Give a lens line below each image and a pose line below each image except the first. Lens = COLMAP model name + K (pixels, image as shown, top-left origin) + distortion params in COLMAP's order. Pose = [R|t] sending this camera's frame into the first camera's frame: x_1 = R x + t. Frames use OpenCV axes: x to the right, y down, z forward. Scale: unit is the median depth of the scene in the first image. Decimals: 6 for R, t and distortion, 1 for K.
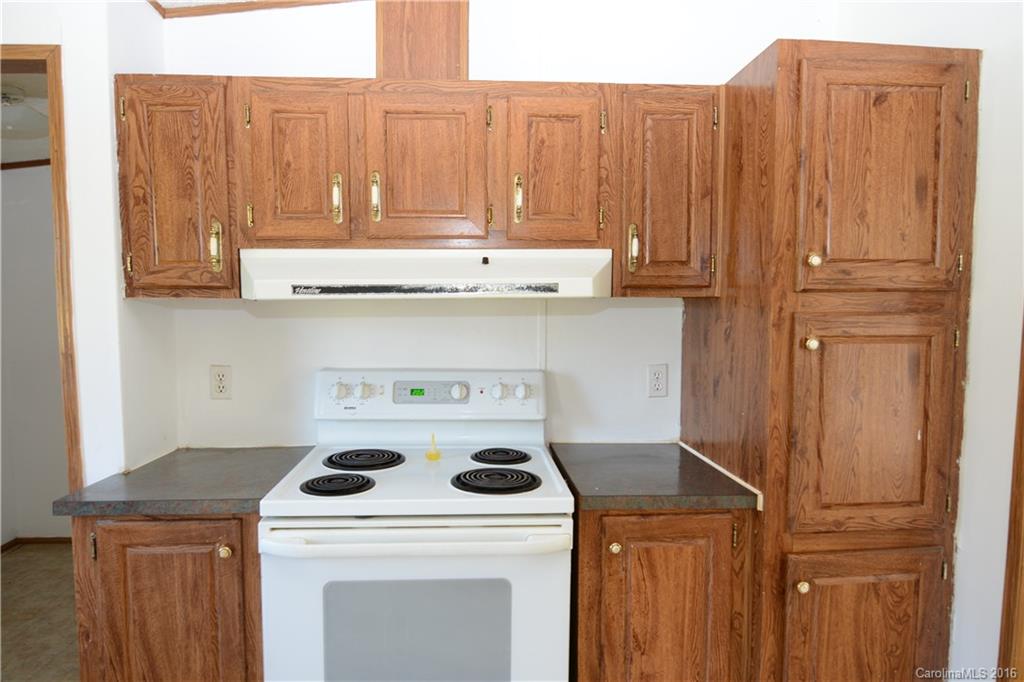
lens RADIAL K [[619.6, 0, 513.9], [0, 619.6, 348.3], [0, 0, 1]] dist [0.003386, -0.012909]
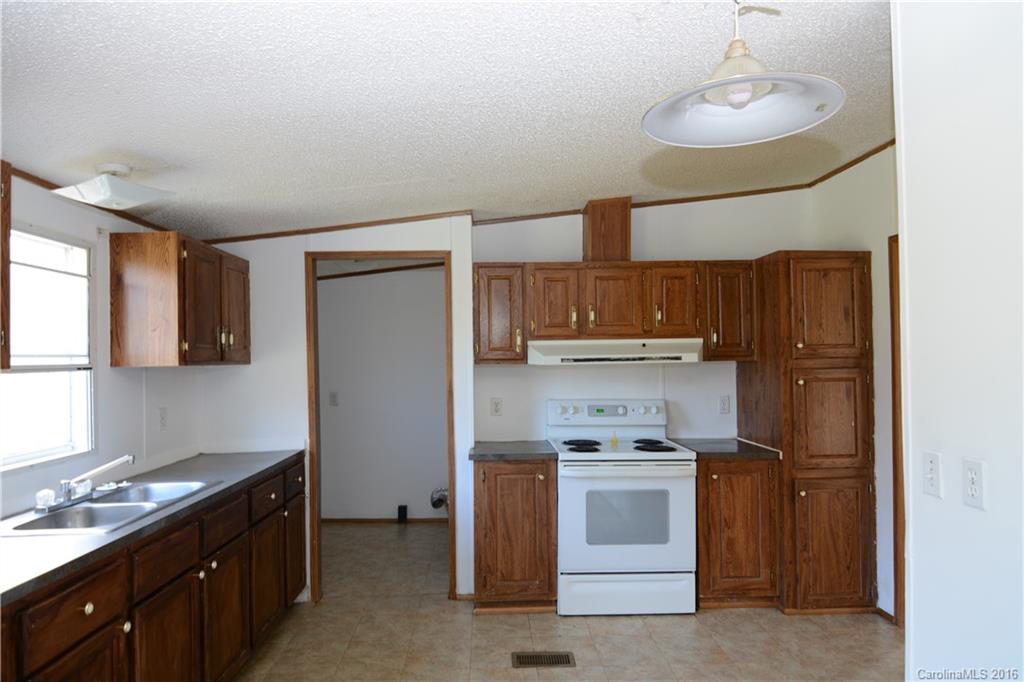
lens RADIAL K [[619.6, 0, 507.8], [0, 619.6, 350.9], [0, 0, 1]] dist [0.003386, -0.012909]
pose [[0.999521, -0.011761, -0.028614, -0.489141], [0.009196, 0.996061, -0.088193, 0.065237], [0.029538, 0.087888, 0.995692, -1.213773]]
